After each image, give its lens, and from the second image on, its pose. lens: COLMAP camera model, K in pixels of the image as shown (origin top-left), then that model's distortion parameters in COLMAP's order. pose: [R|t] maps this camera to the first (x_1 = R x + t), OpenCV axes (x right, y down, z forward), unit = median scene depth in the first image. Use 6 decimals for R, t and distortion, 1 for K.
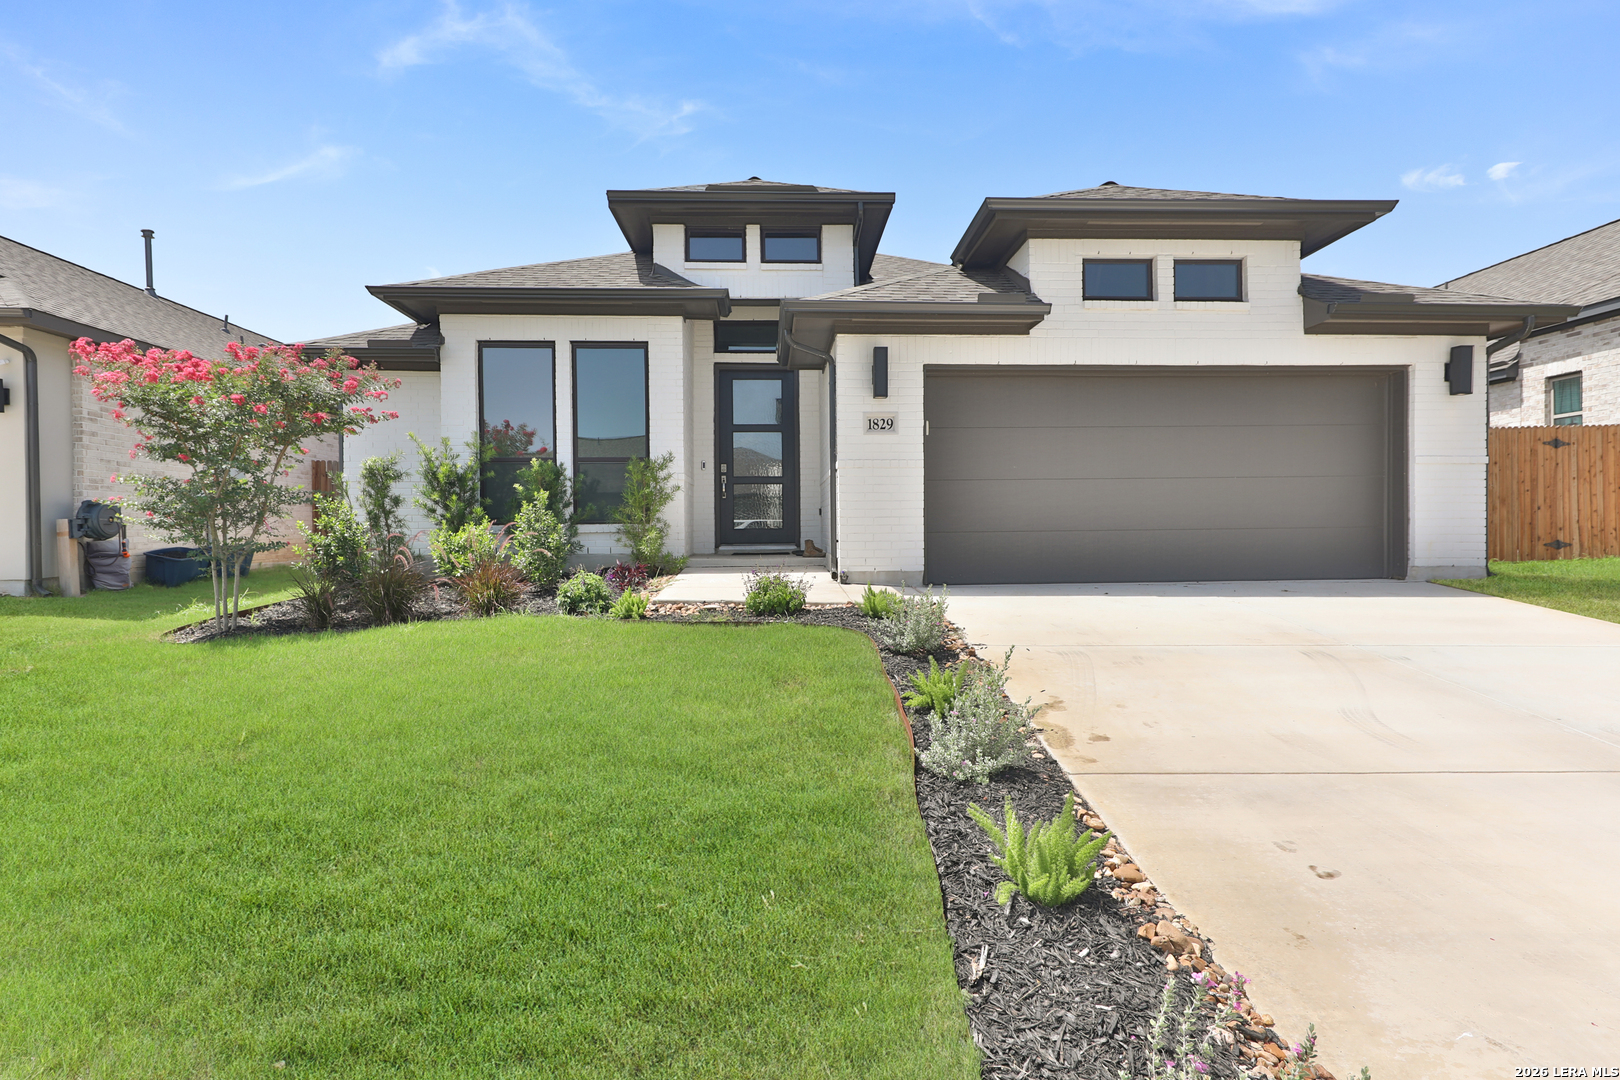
lens RADIAL K [[845.9, 0, 809.5], [0, 845.9, 522.7], [0, 0, 1]] dist [0.013783, -0.000038]
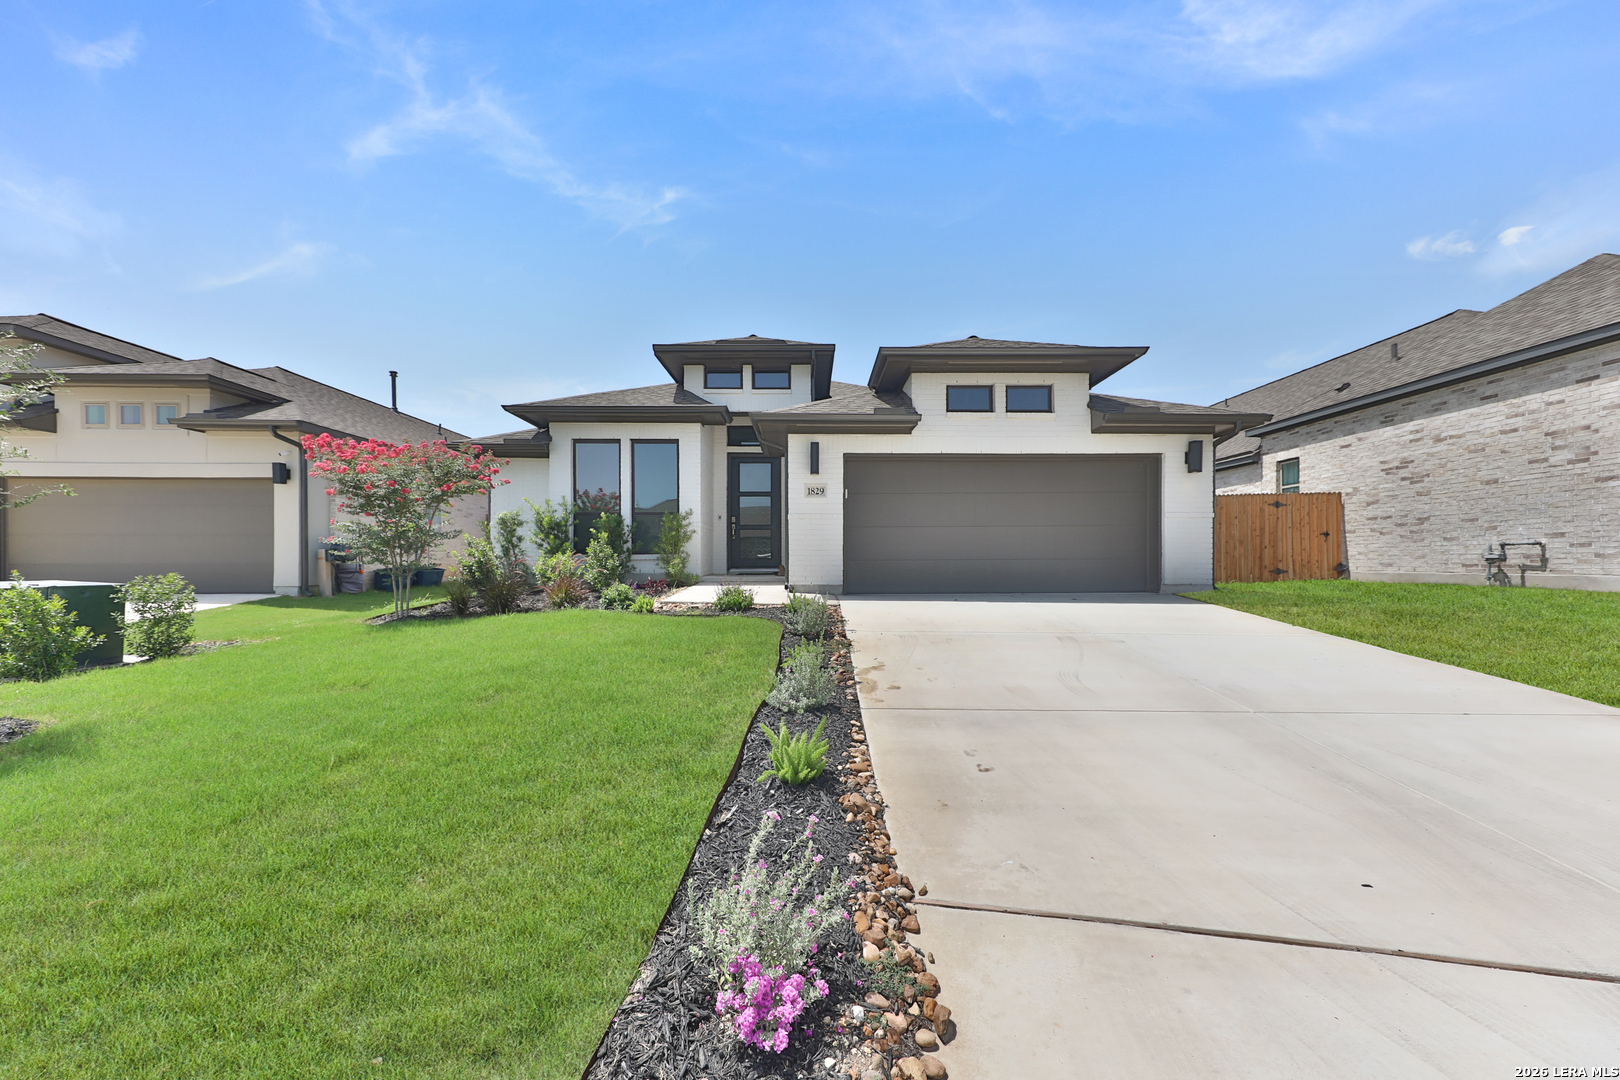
lens RADIAL K [[548.8, 0, 810.3], [0, 548.8, 551.3], [0, 0, 1]] dist [0.009637, -0.000146]
pose [[0.999227, 0.004972, -0.038991, 0.107692], [-0.005334, 0.999944, -0.009190, 0.004463], [0.038943, 0.009391, 0.999197, -0.017474]]
